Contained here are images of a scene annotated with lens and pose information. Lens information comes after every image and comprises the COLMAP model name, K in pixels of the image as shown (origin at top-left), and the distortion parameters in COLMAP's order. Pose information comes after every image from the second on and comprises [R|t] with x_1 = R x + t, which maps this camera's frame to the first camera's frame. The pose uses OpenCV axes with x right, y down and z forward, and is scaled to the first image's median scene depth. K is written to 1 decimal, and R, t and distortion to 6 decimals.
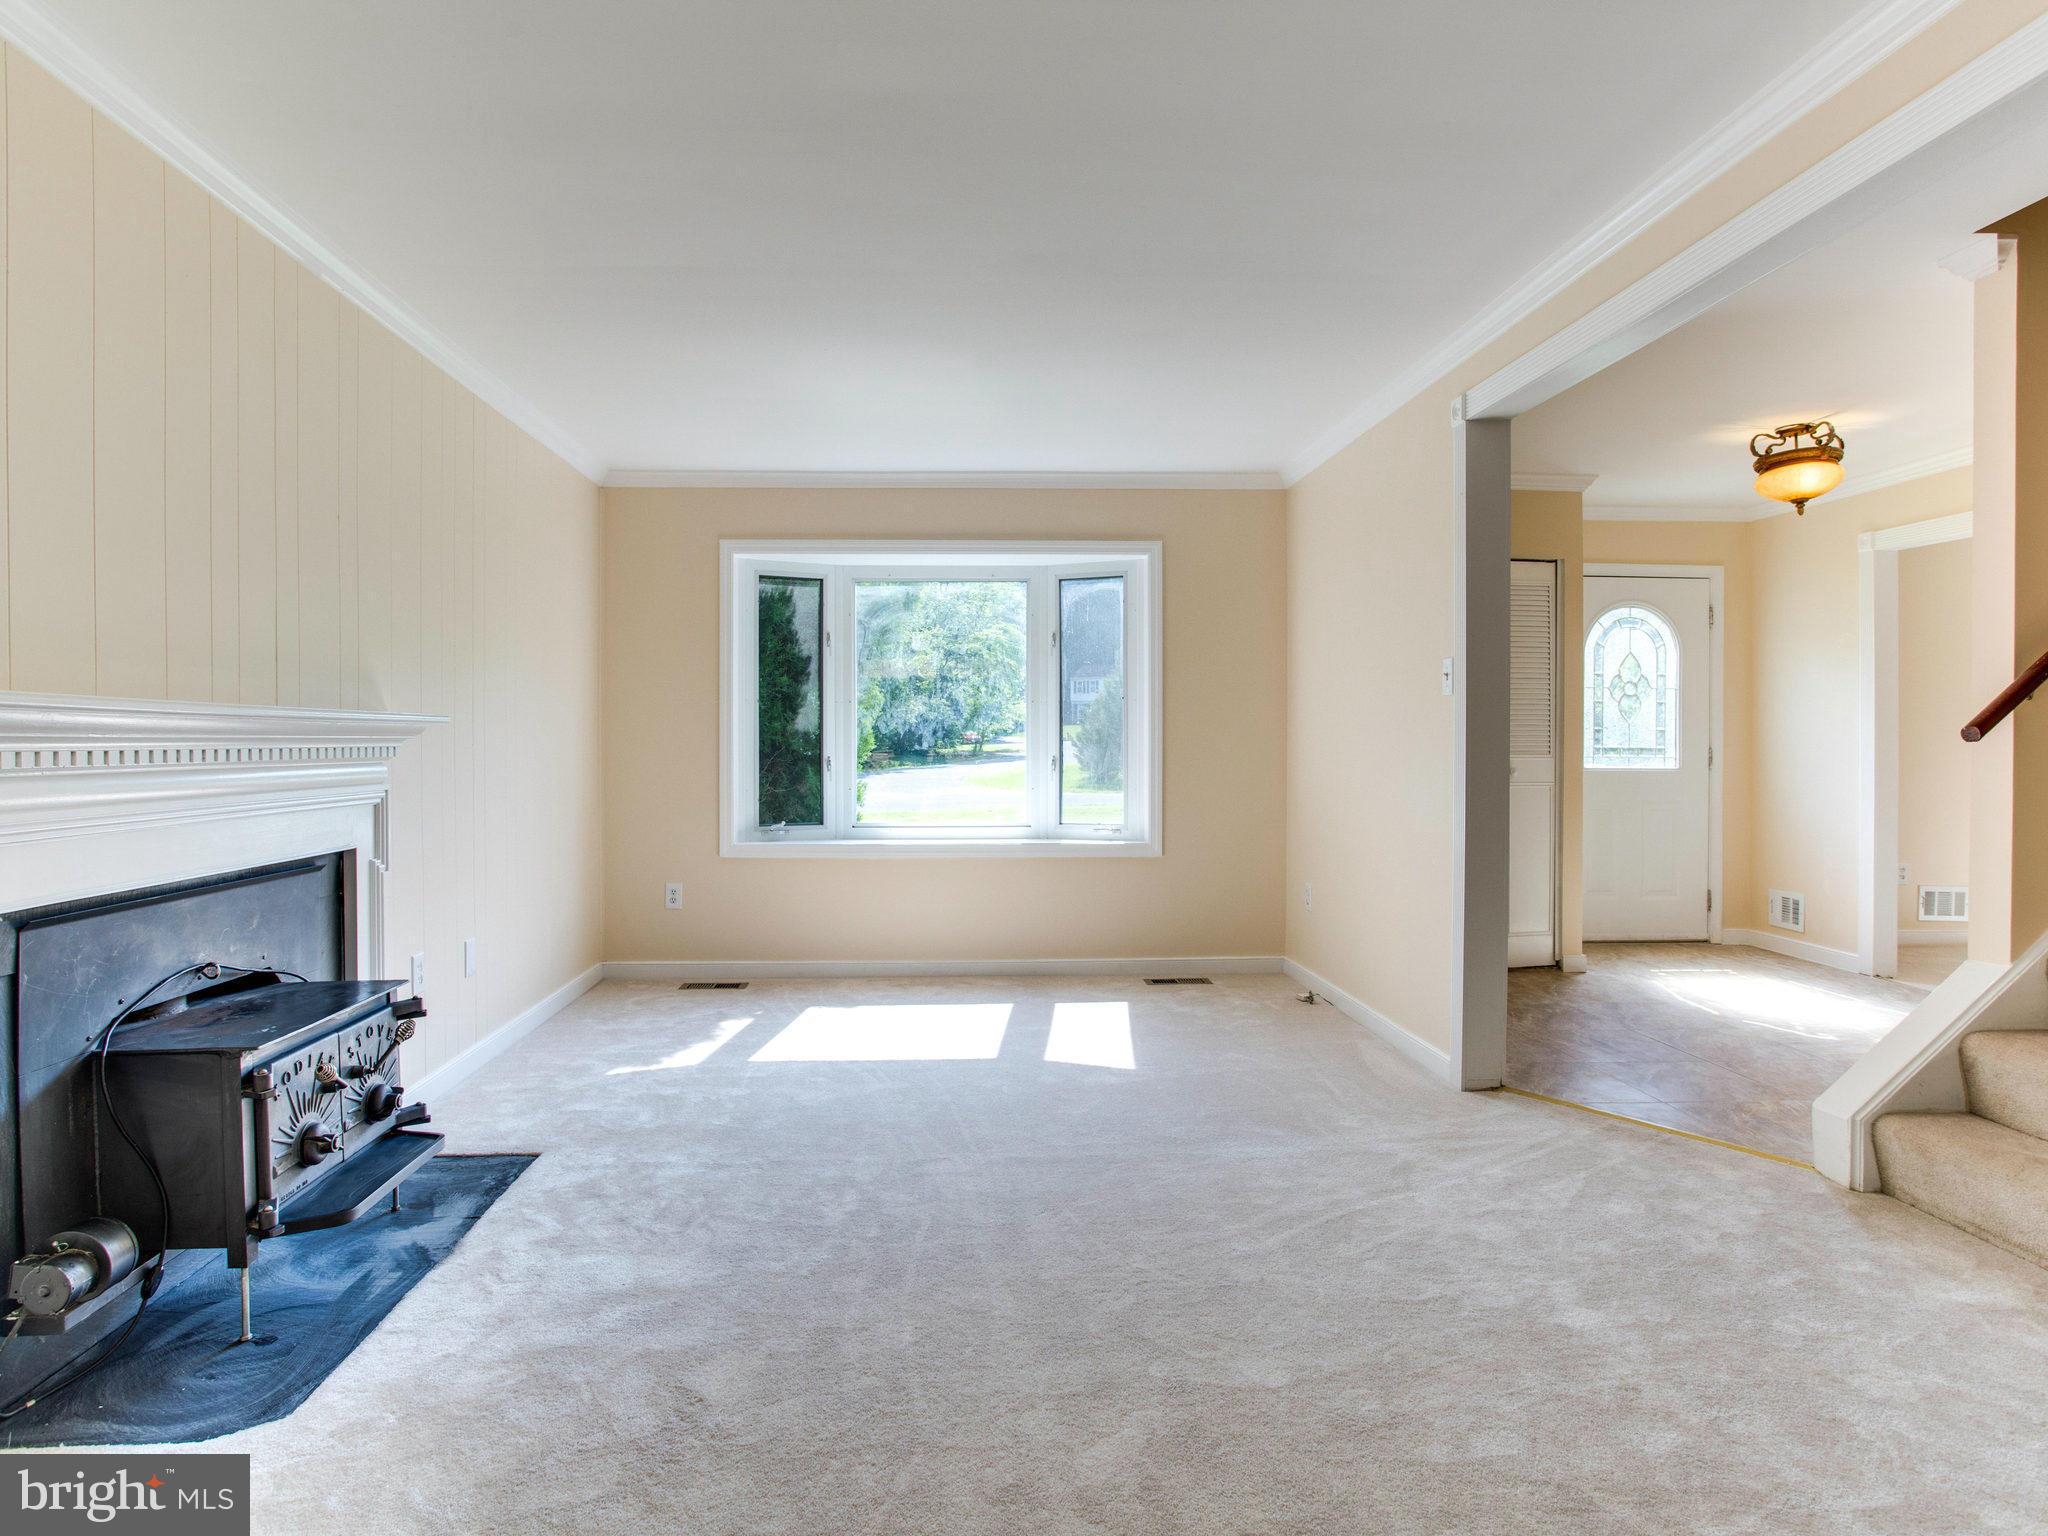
lens RADIAL K [[1136.2, 0, 1015.3], [0, 1136.2, 748.1], [0, 0, 1]] dist [-0.036491, 0.025502]
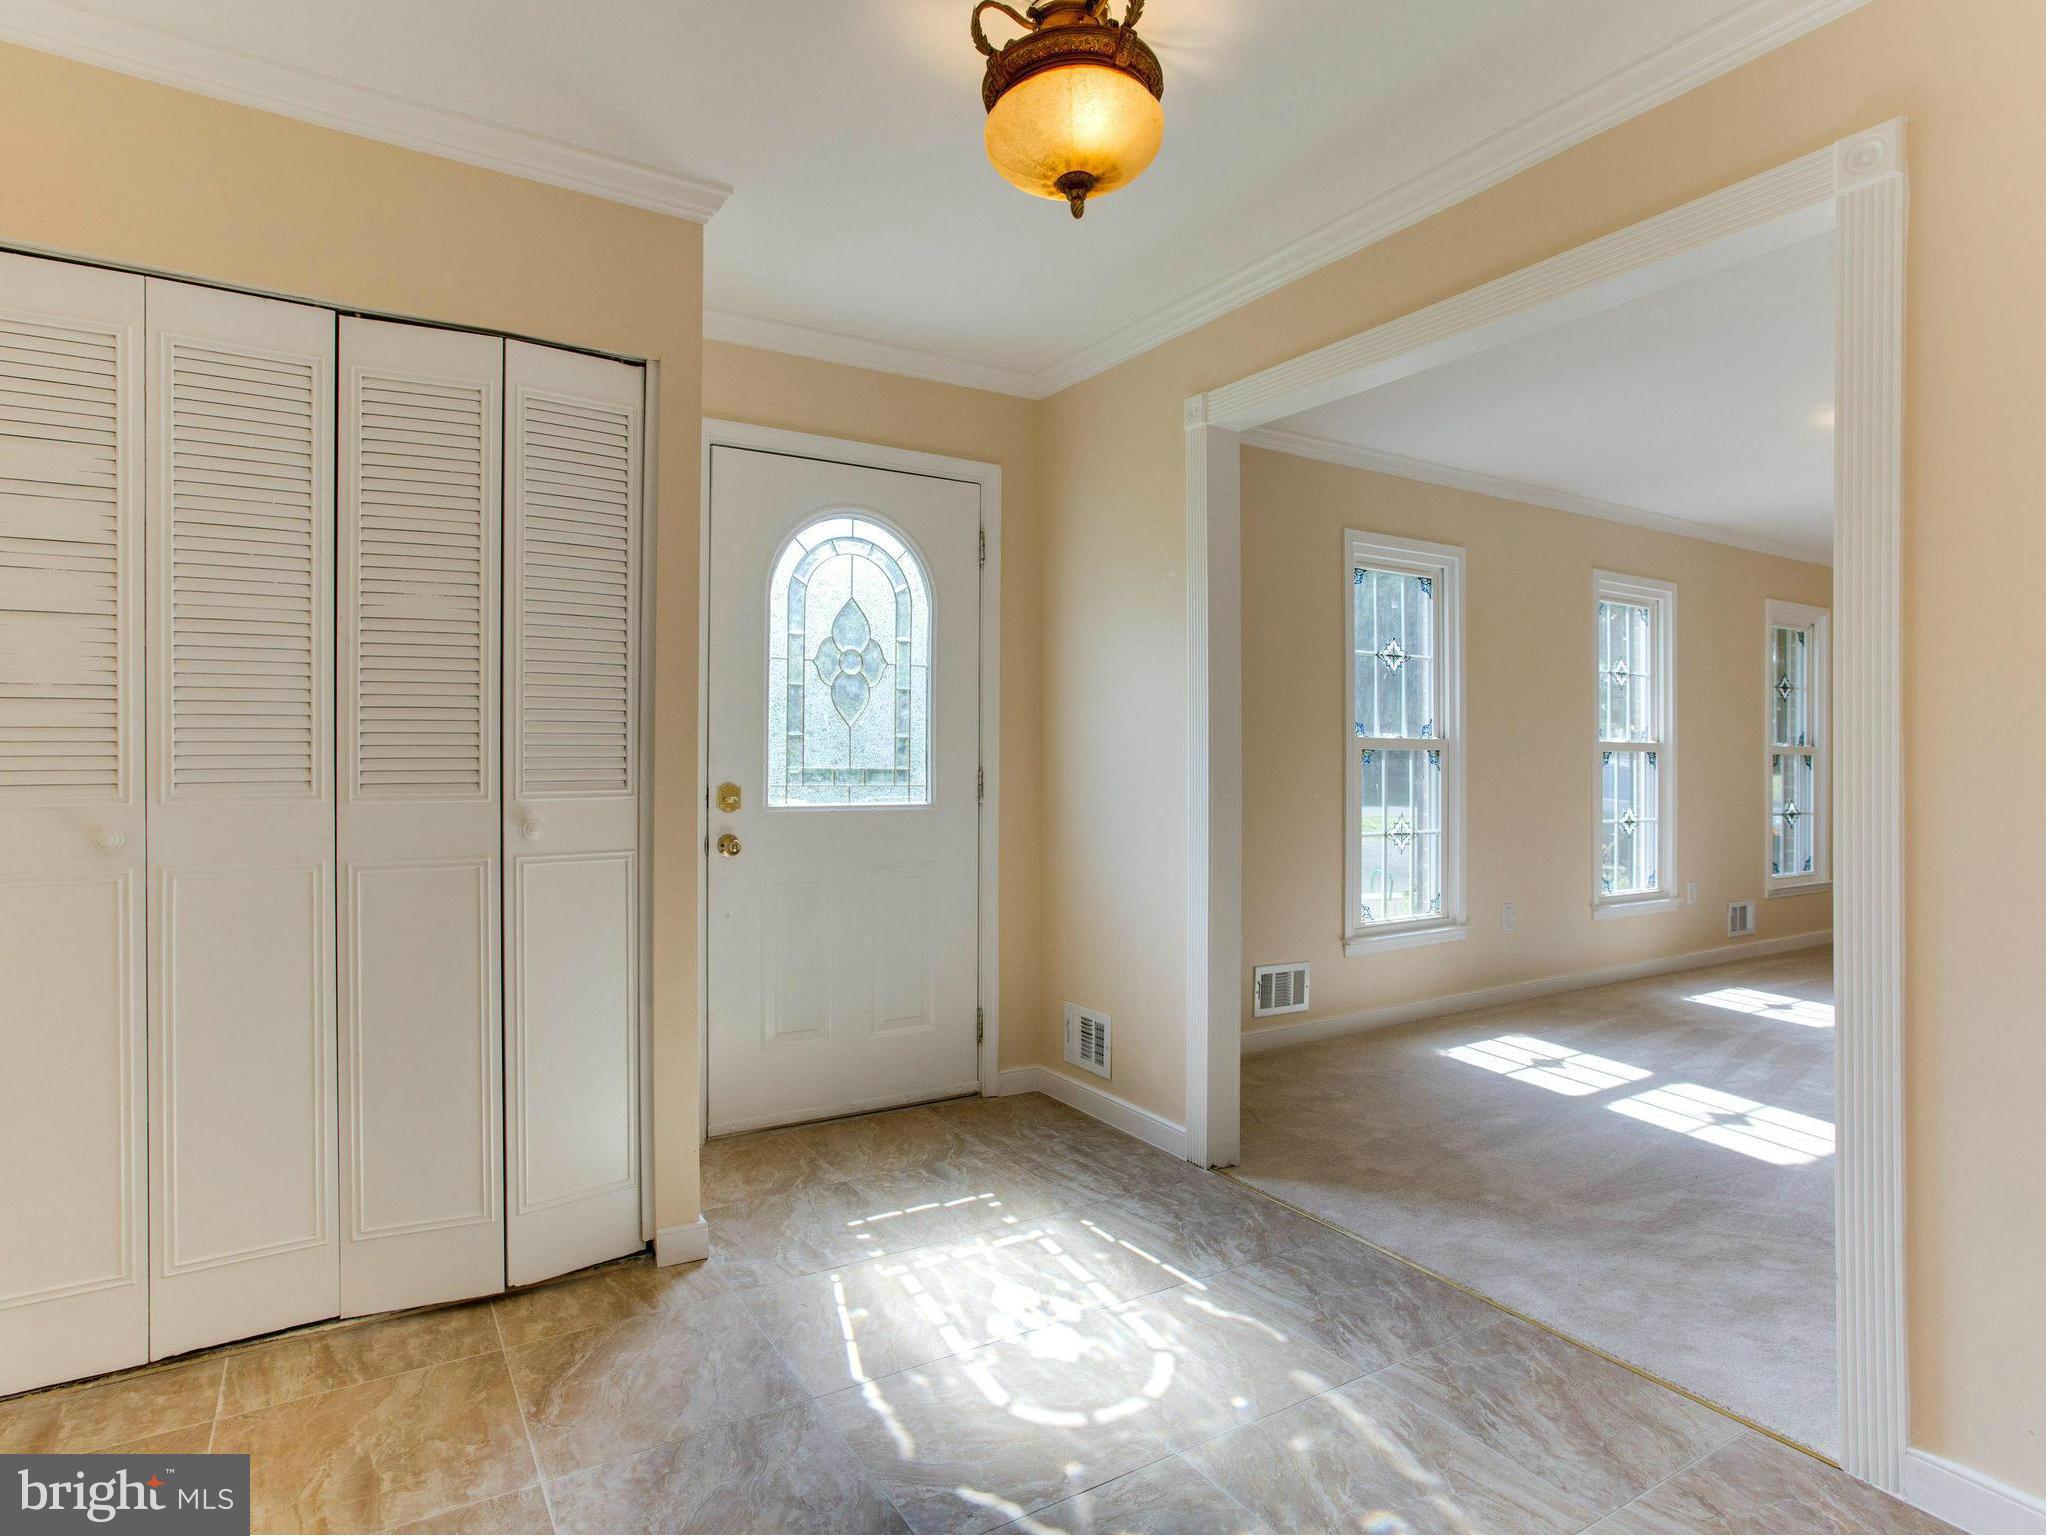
lens RADIAL K [[1136.2, 0, 1015.3], [0, 1136.2, 748.1], [0, 0, 1]] dist [-0.036491, 0.025502]
pose [[0.875109, 0.003315, 0.483914, 0.465063], [0.001014, 0.999962, -0.008683, -0.007705], [-0.483924, 0.008090, 0.875073, 0.630358]]
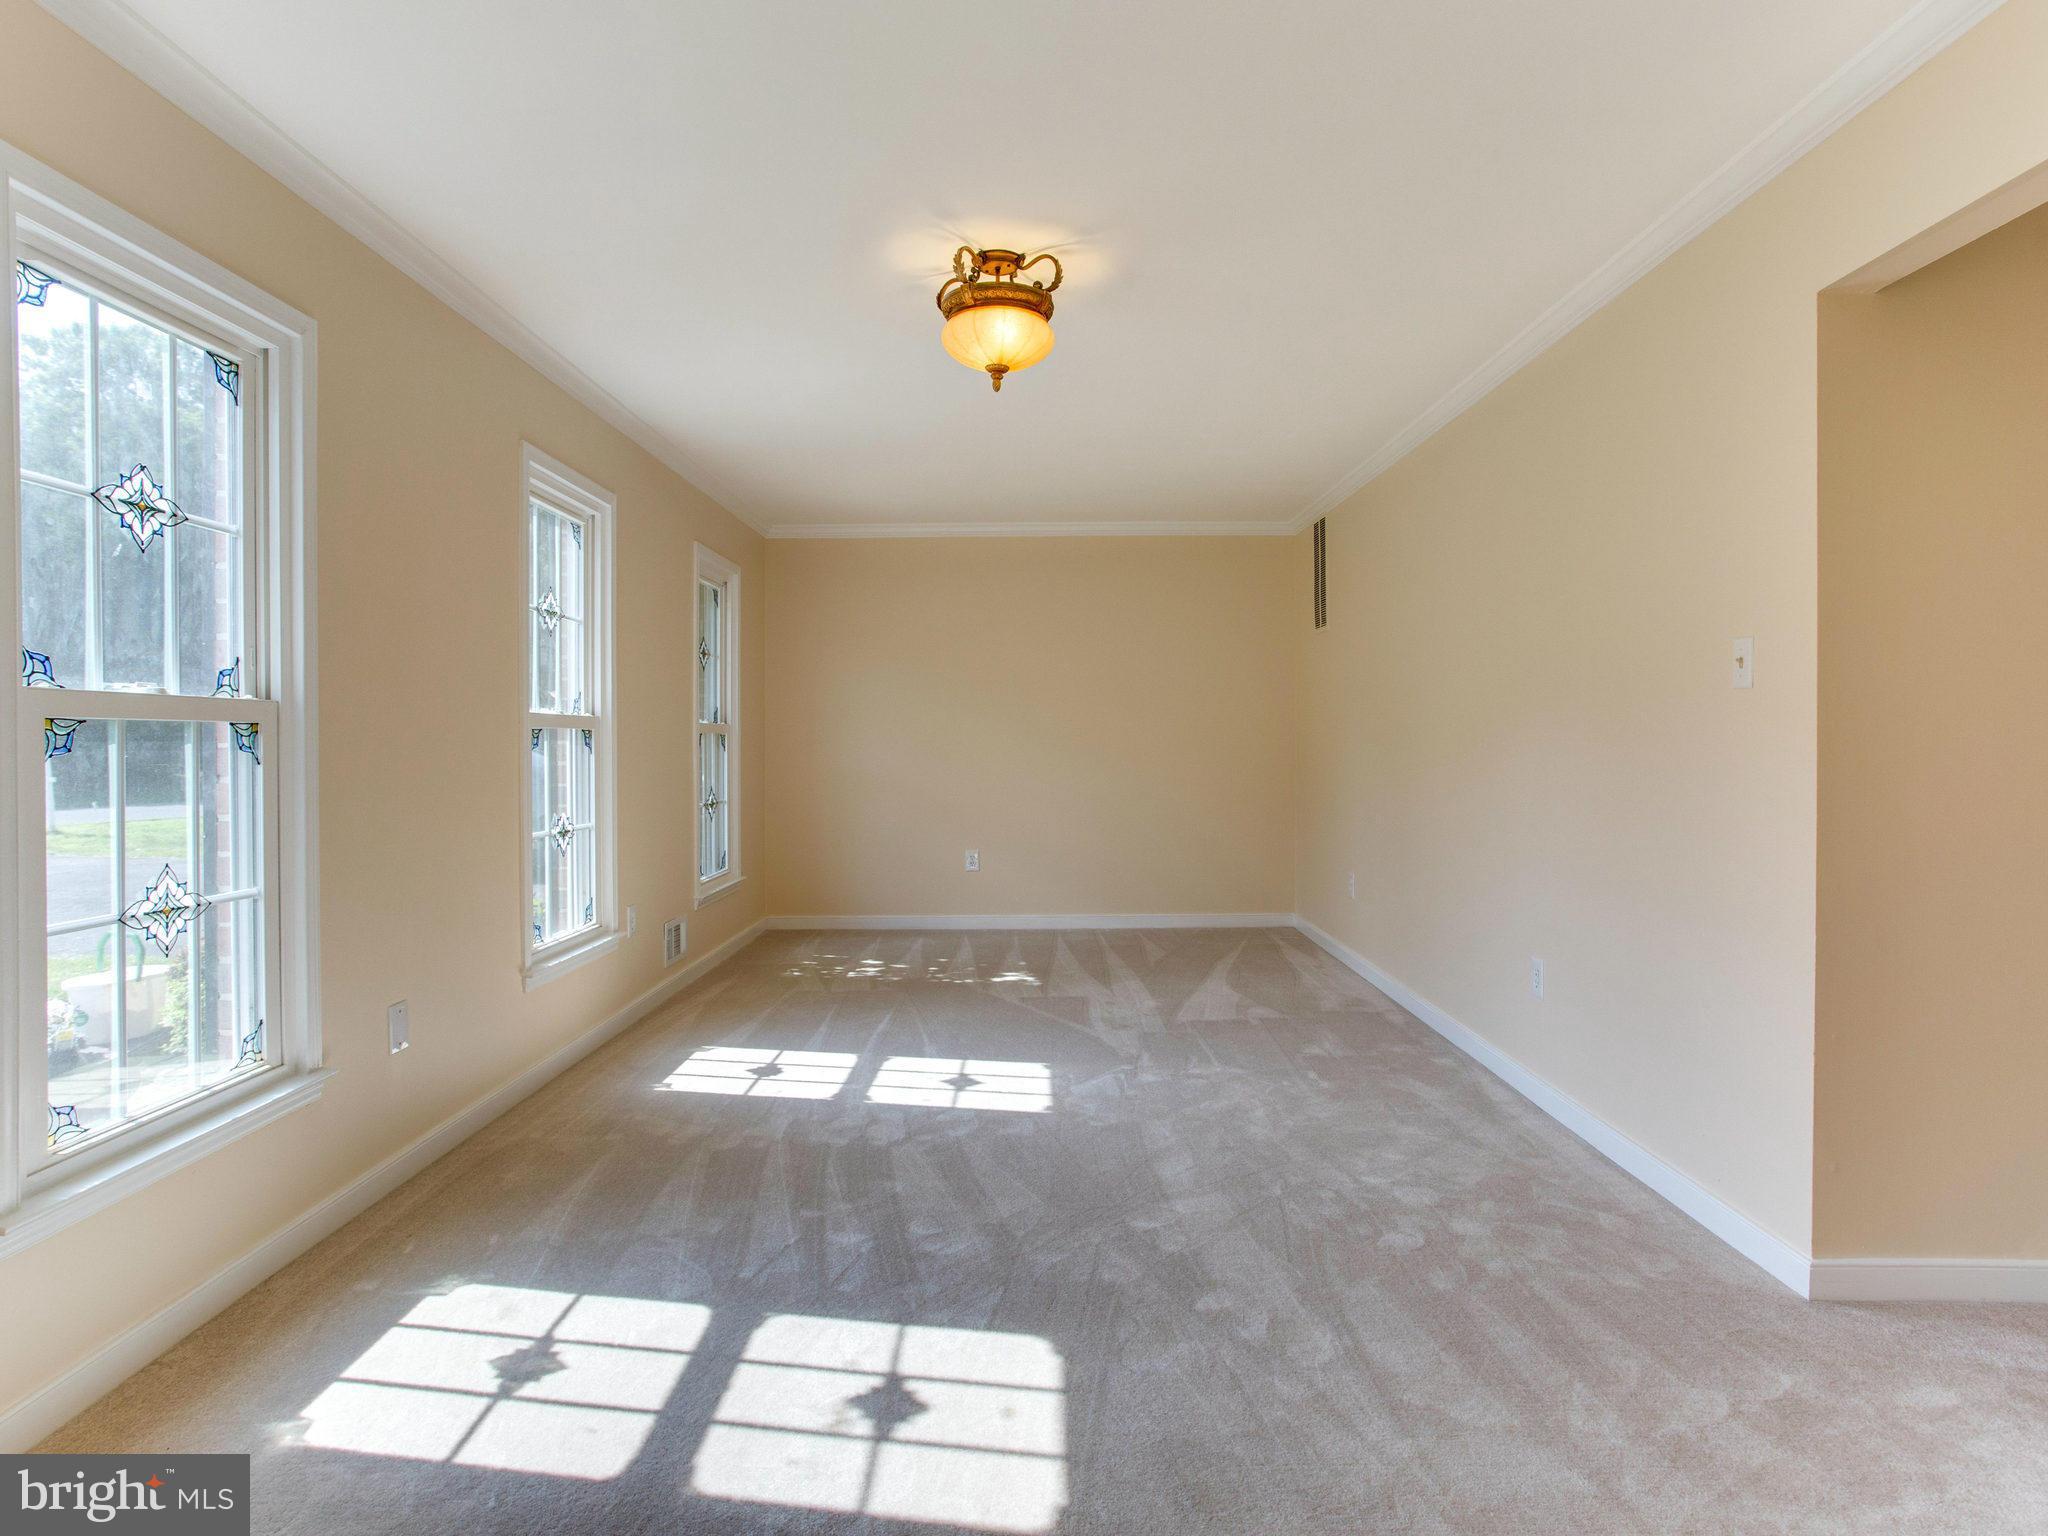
lens RADIAL K [[1136.2, 0, 1015.3], [0, 1136.2, 748.1], [0, 0, 1]] dist [-0.036491, 0.025502]
pose [[0.091558, -0.011448, 0.995734, 0.863160], [0.004011, 0.999930, 0.011127, -0.007382], [-0.995792, 0.002975, 0.091598, 0.988518]]
